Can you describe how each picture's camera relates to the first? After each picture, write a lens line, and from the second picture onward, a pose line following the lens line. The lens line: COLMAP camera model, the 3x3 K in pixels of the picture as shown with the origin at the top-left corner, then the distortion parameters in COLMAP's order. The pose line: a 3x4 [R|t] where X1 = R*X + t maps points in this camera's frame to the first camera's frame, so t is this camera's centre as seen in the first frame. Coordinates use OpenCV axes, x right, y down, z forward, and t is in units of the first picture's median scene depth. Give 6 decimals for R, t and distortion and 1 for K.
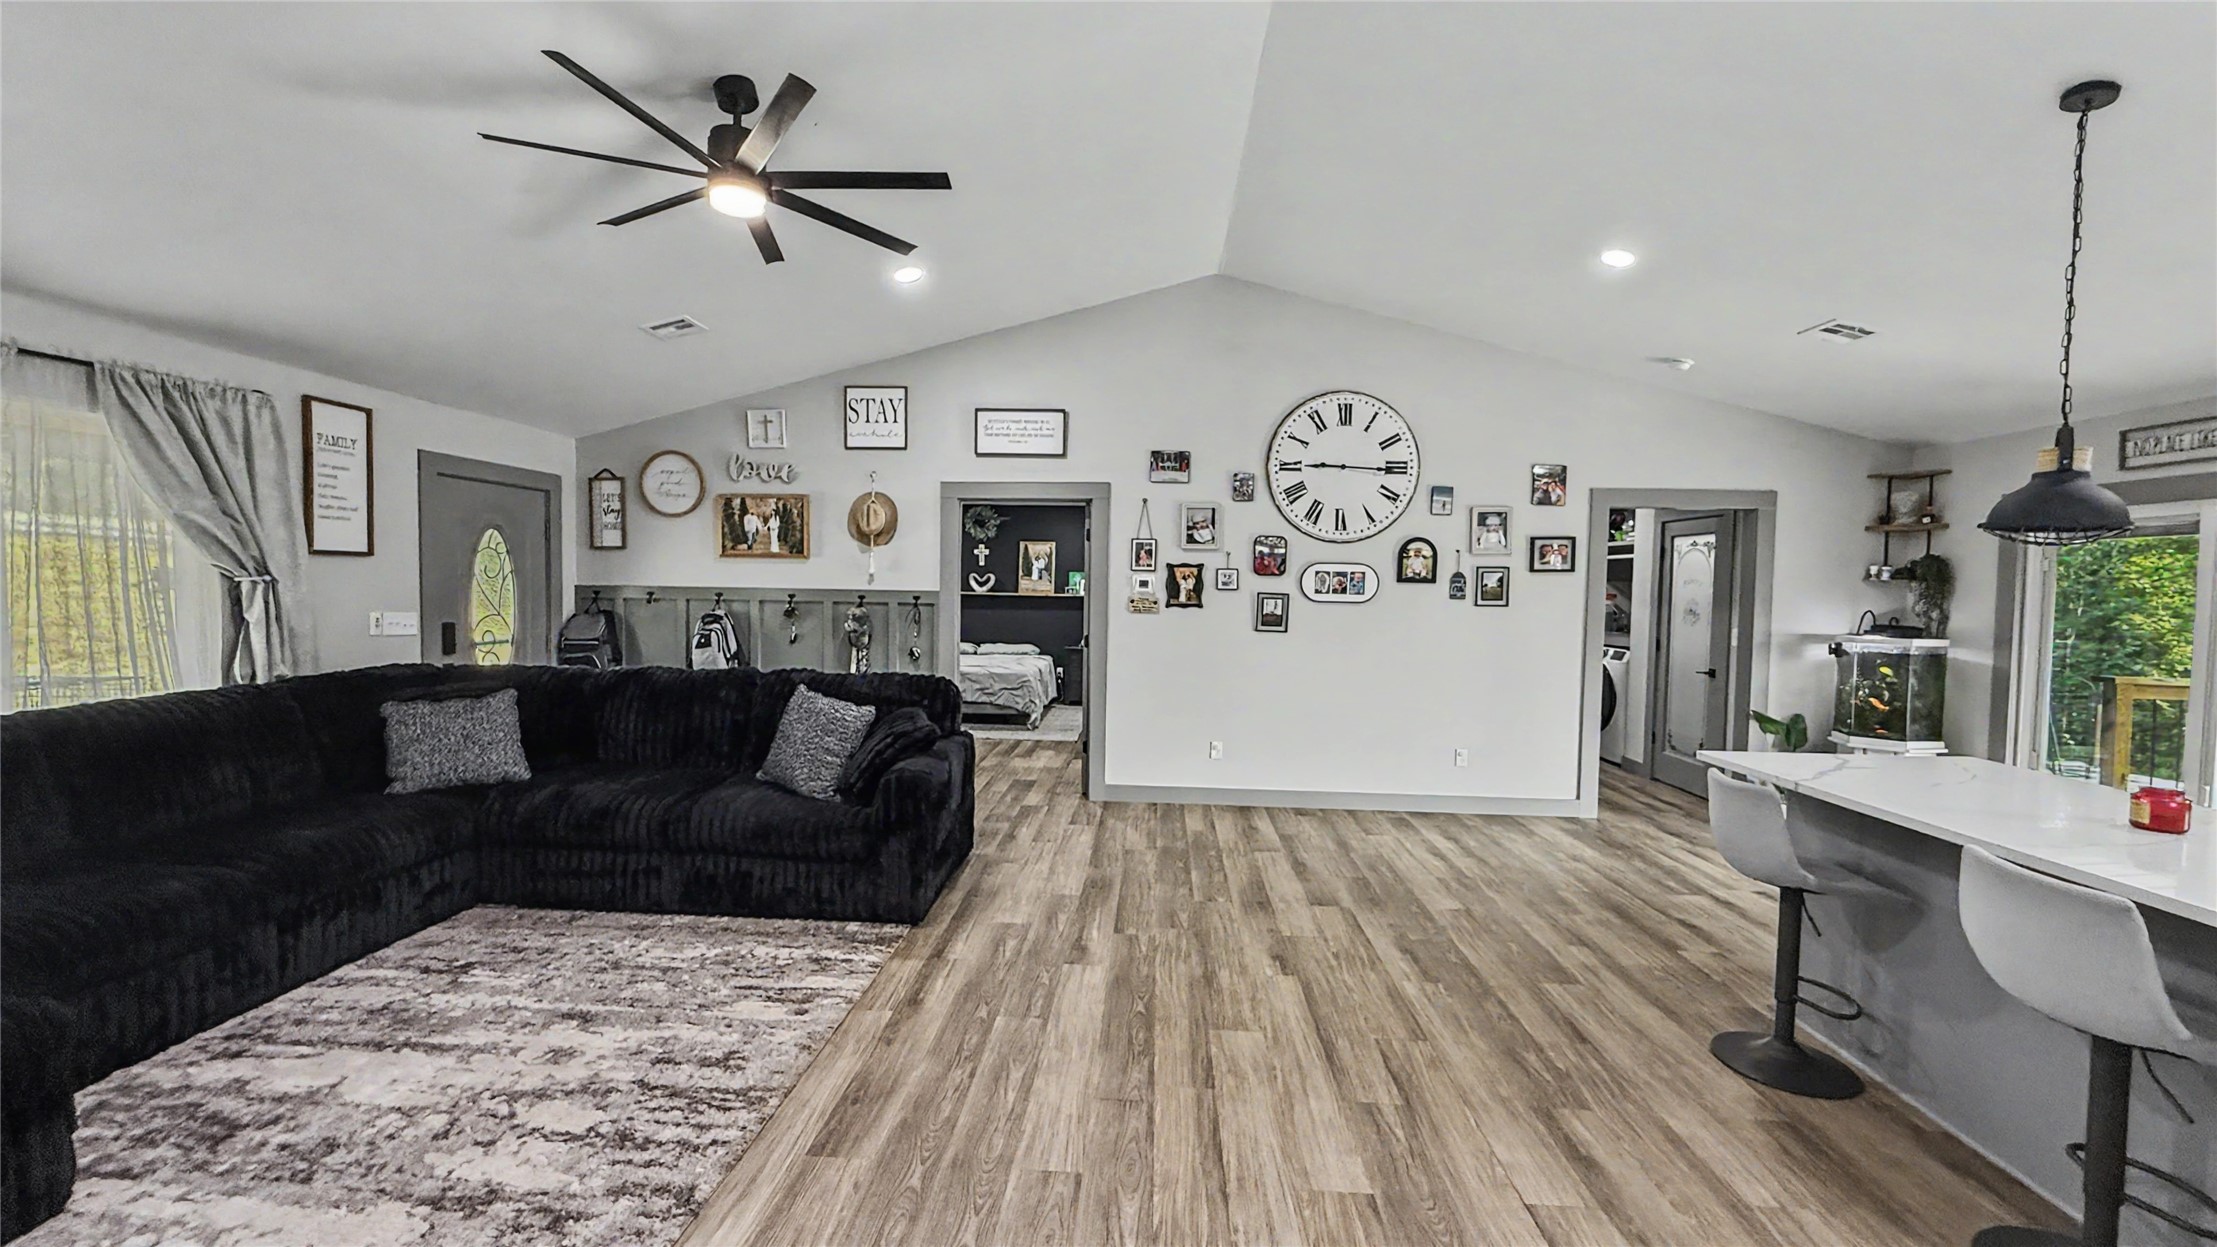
lens RADIAL K [[885.8, 0, 1104.8], [0, 885.8, 624.5], [0, 0, 1]] dist [0.000064, 0.000638]
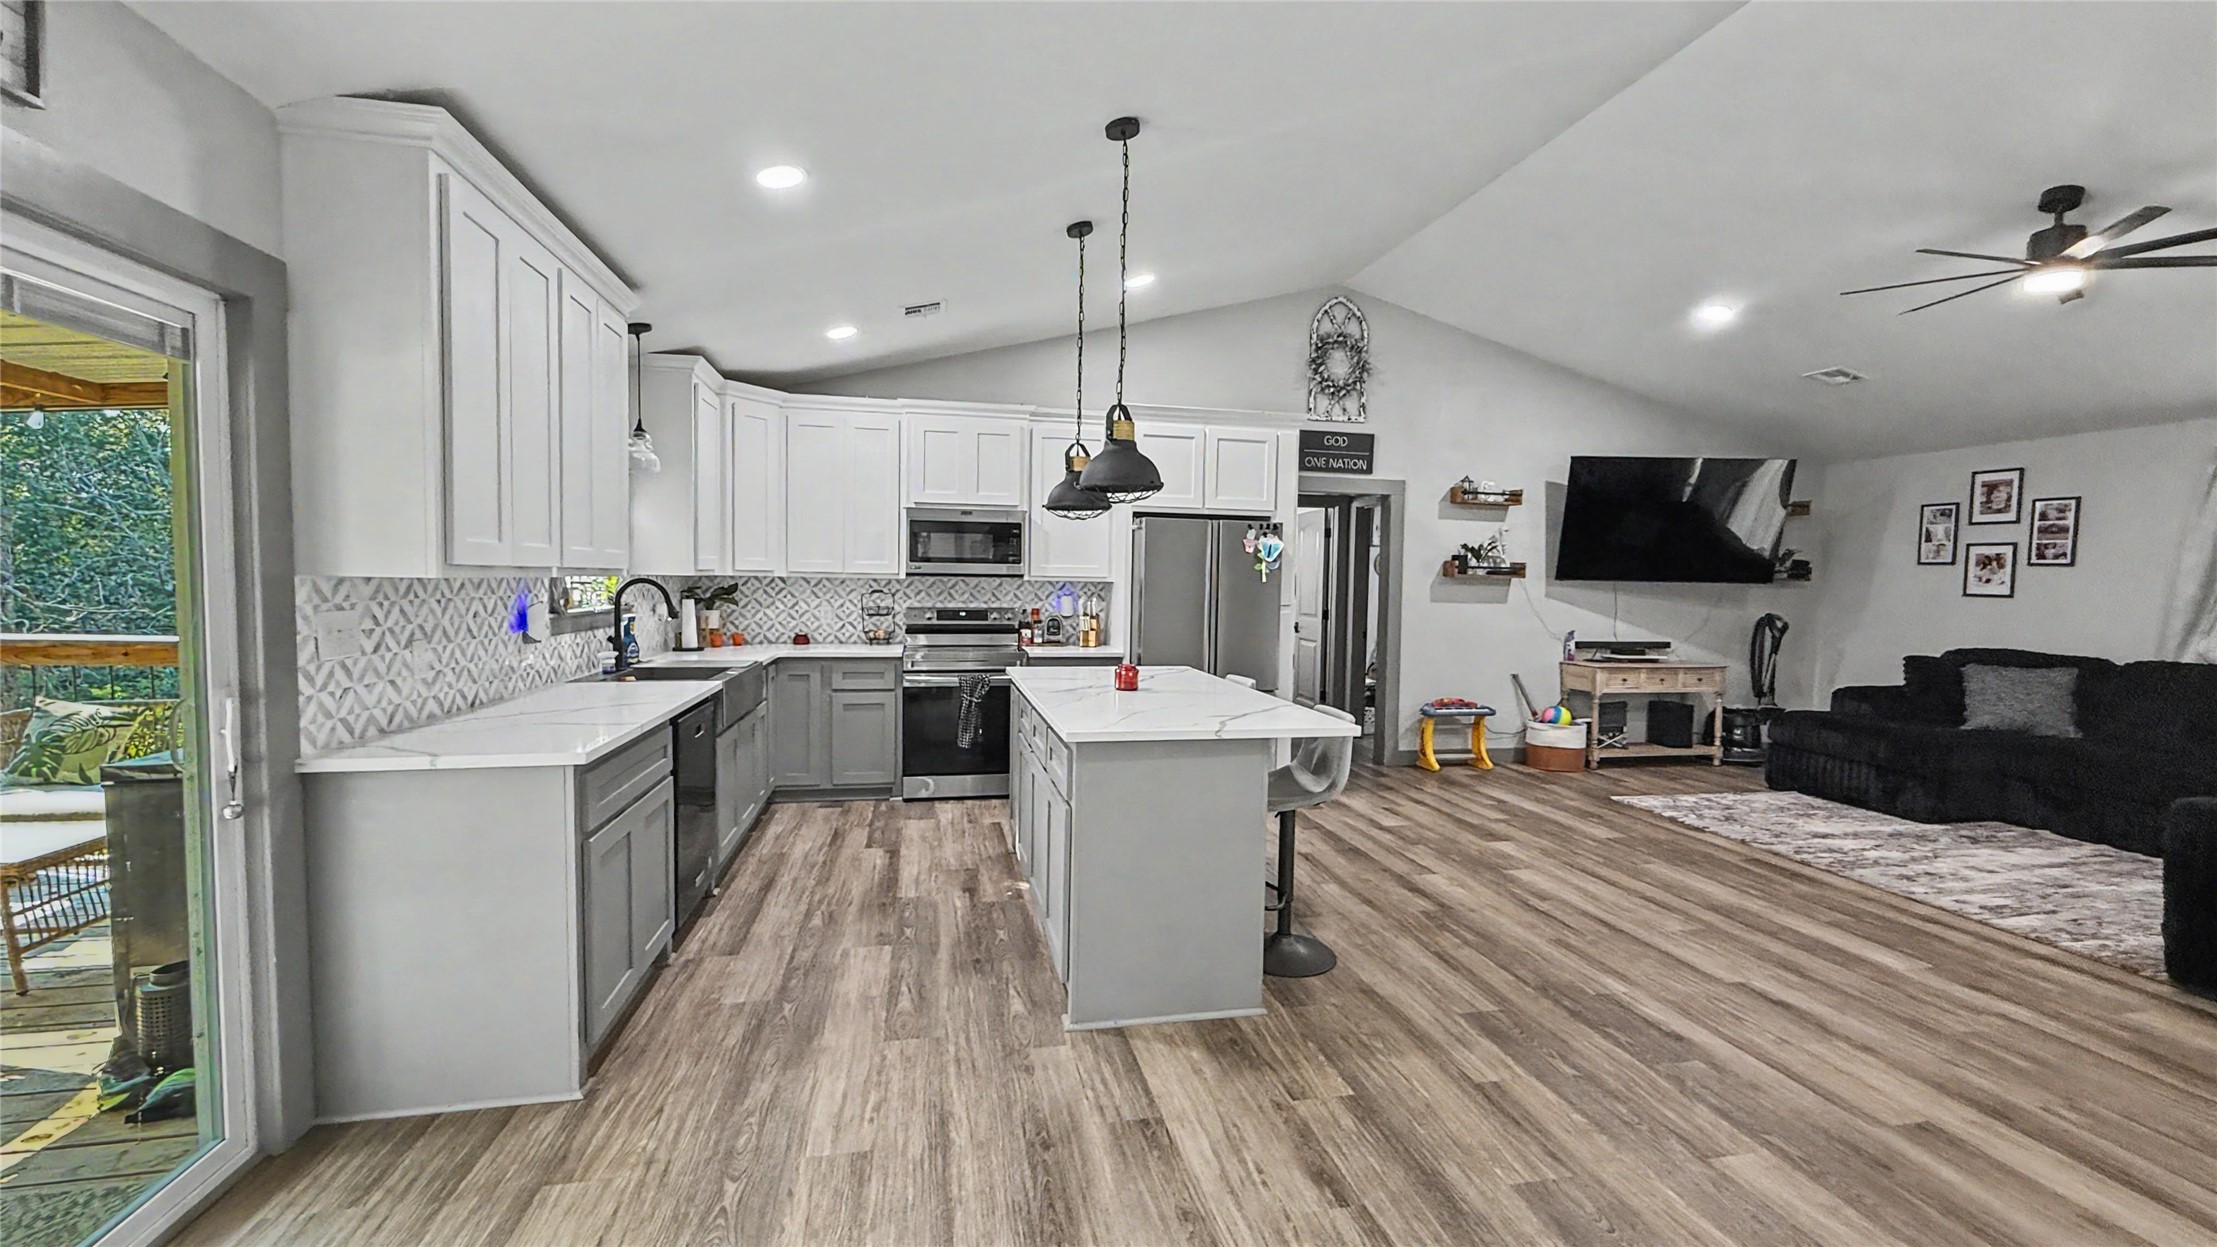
lens RADIAL K [[885.8, 0, 1105.5], [0, 885.8, 621.7], [0, 0, 1]] dist [0.000064, 0.000638]
pose [[-0.964717, -0.021863, -0.262381, 1.132092], [-0.047462, 0.994662, 0.091628, -0.030277], [0.258977, 0.100848, -0.960604, 1.745253]]
